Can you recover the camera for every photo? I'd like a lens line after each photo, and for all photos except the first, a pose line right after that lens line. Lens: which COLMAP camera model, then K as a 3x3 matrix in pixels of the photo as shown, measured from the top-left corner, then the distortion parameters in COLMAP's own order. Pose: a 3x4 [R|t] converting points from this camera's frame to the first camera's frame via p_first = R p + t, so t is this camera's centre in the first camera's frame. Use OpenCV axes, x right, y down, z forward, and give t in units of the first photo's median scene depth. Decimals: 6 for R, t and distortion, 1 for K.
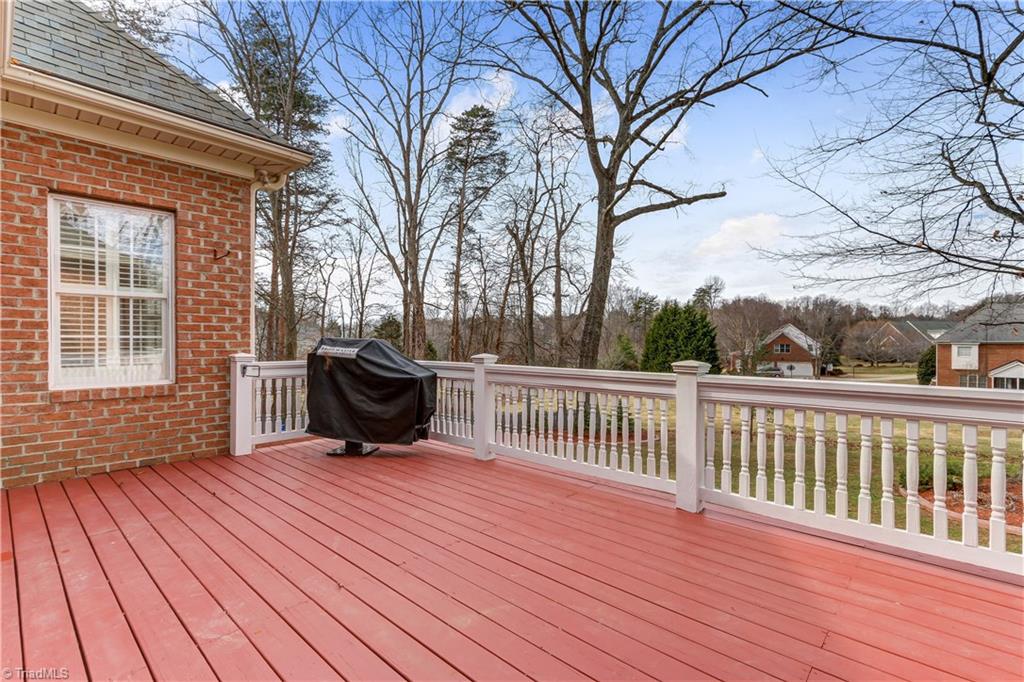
lens RADIAL K [[479.1, 0, 520.4], [0, 479.1, 336.9], [0, 0, 1]] dist [0.012939, 0.000464]
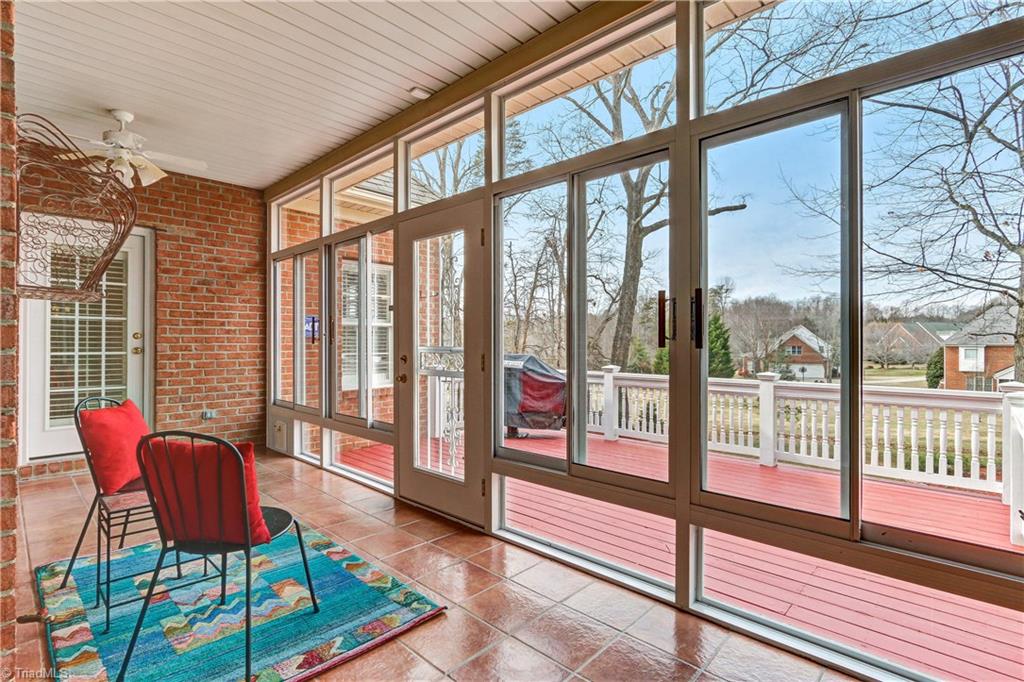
lens RADIAL K [[502.1, 0, 532.8], [0, 502.1, 330.5], [0, 0, 1]] dist [0.000293, 0.000017]
pose [[0.999763, 0.002617, 0.021626, -0.062661], [-0.002336, 0.999913, -0.012988, -0.008796], [-0.021658, 0.012935, 0.999682, -0.087600]]
